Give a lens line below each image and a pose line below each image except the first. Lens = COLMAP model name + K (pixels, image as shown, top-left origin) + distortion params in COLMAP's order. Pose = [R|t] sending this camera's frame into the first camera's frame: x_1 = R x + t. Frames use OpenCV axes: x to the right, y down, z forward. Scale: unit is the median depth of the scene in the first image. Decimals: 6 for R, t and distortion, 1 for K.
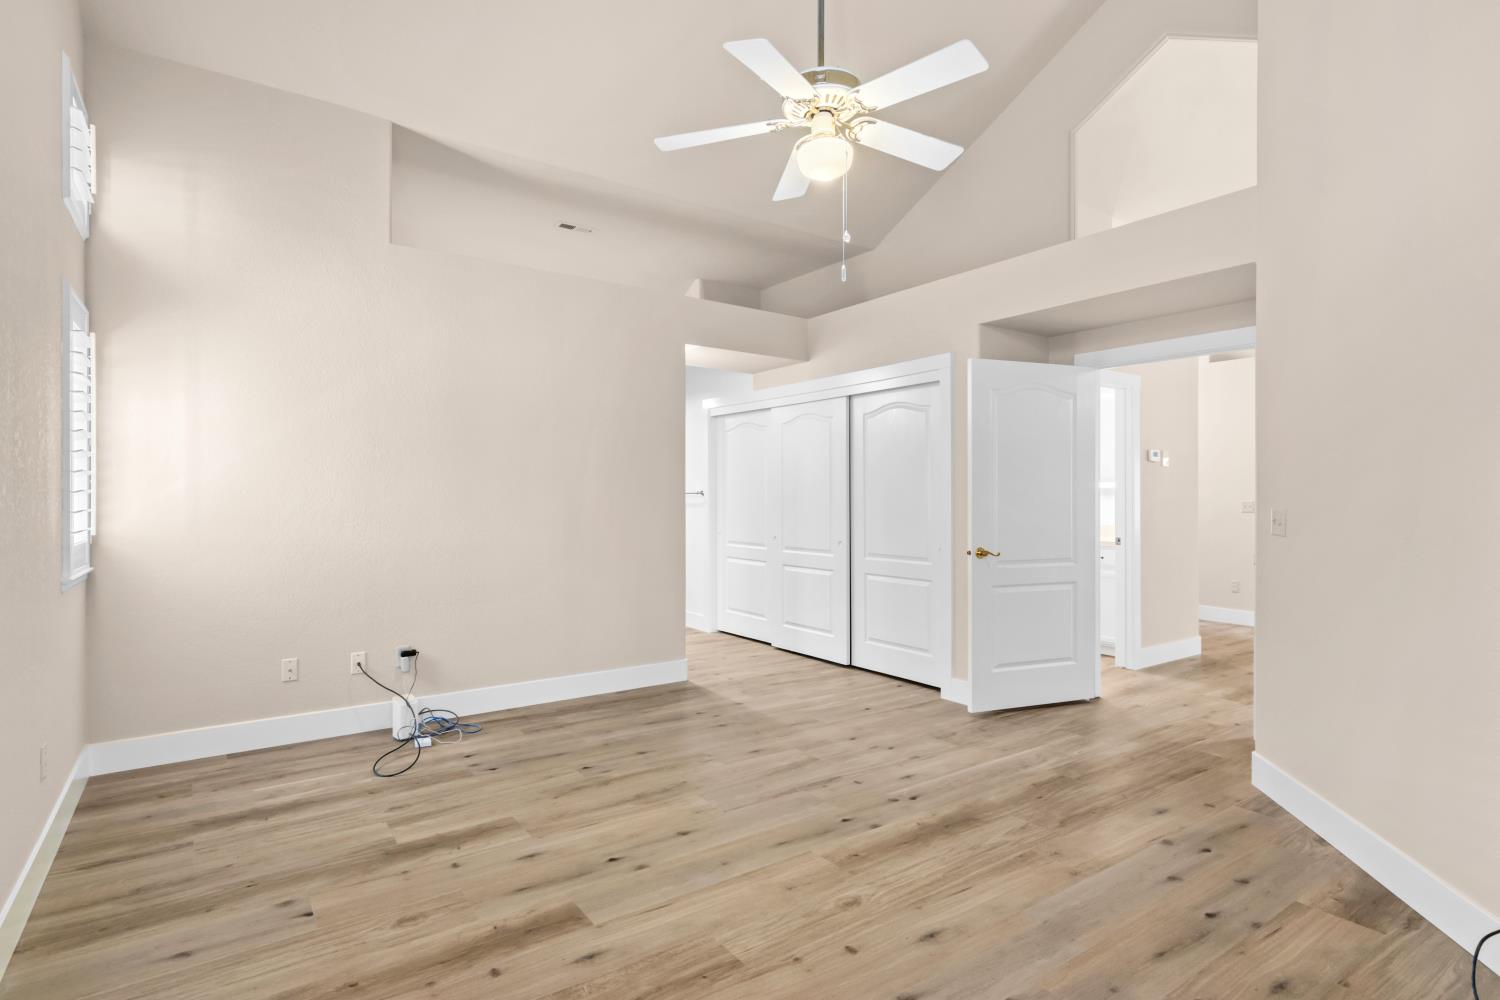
lens RADIAL K [[765.9, 0, 747.5], [0, 765.9, 500.1], [0, 0, 1]] dist [-0.005951, 0.002816]
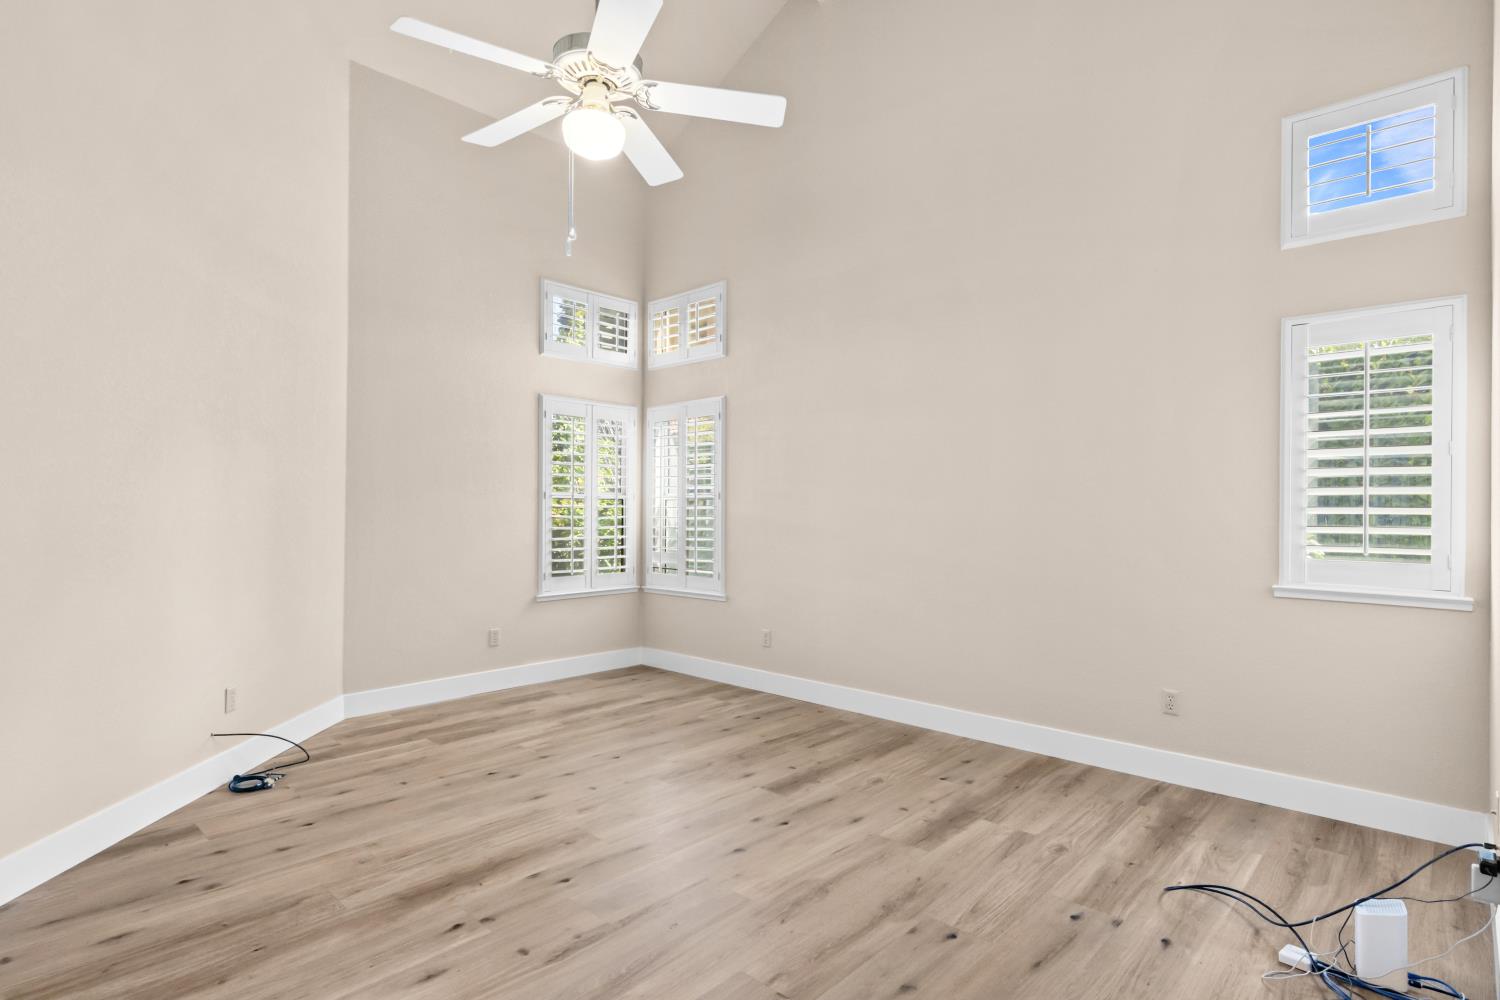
lens RADIAL K [[765.9, 0, 740.7], [0, 765.9, 502.2], [0, 0, 1]] dist [-0.005951, 0.002816]
pose [[-0.981370, -0.007708, -0.191973, 0.105111], [-0.006955, 0.999965, -0.004594, -0.009116], [0.192002, -0.003173, -0.981389, 1.932389]]
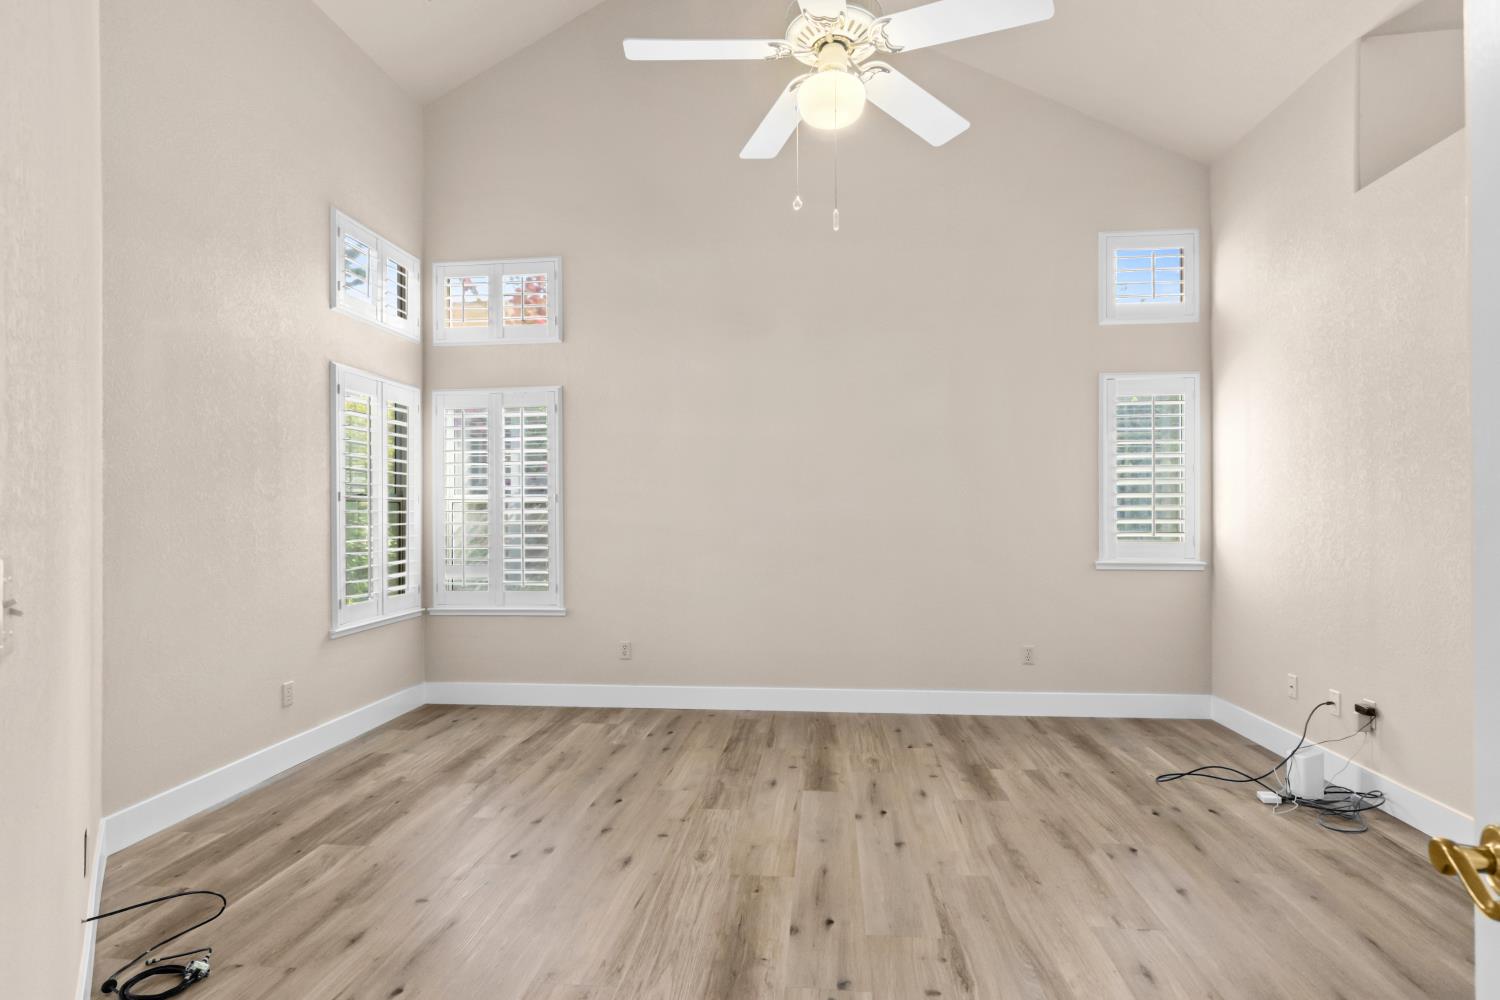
lens RADIAL K [[765.9, 0, 745.7], [0, 765.9, 507.0], [0, 0, 1]] dist [-0.005951, 0.002816]
pose [[-0.662629, -0.002774, -0.748943, 0.790833], [0.001669, 0.999985, -0.005181, -0.003816], [0.748946, -0.004683, -0.662615, 1.488560]]
